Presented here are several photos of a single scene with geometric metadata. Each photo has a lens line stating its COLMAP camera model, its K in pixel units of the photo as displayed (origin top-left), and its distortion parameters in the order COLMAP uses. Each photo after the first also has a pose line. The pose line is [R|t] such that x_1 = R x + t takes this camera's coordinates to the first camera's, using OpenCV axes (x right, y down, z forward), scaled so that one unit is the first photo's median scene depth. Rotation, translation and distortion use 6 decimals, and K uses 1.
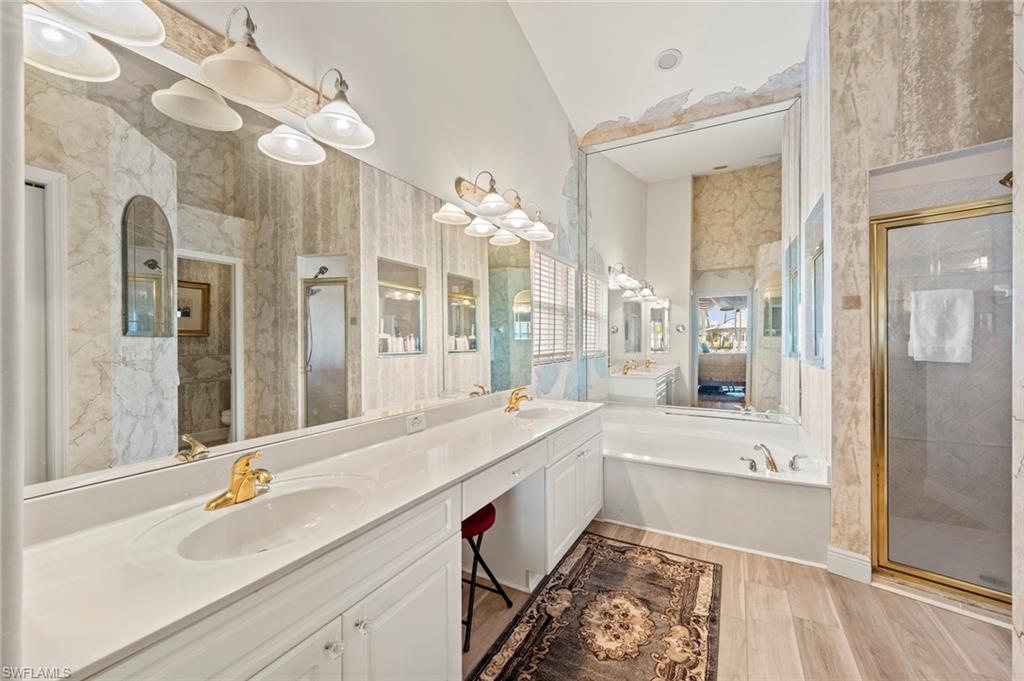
lens RADIAL K [[407.8, 0, 513.1], [0, 407.8, 341.7], [0, 0, 1]] dist [-0.001907, -0.000878]
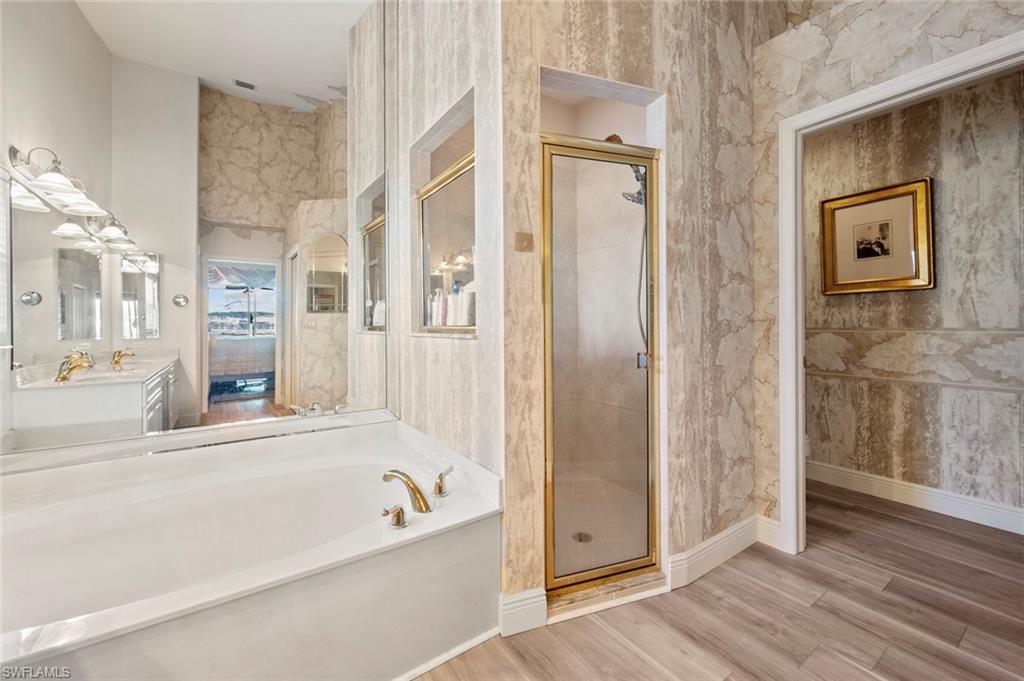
lens RADIAL K [[407.8, 0, 514.6], [0, 407.8, 325.5], [0, 0, 1]] dist [-0.001907, -0.000878]
pose [[0.442825, -0.001400, 0.896607, 0.071167], [0.012342, 0.999914, -0.004534, 0.020828], [-0.896523, 0.013074, 0.442804, 0.273172]]
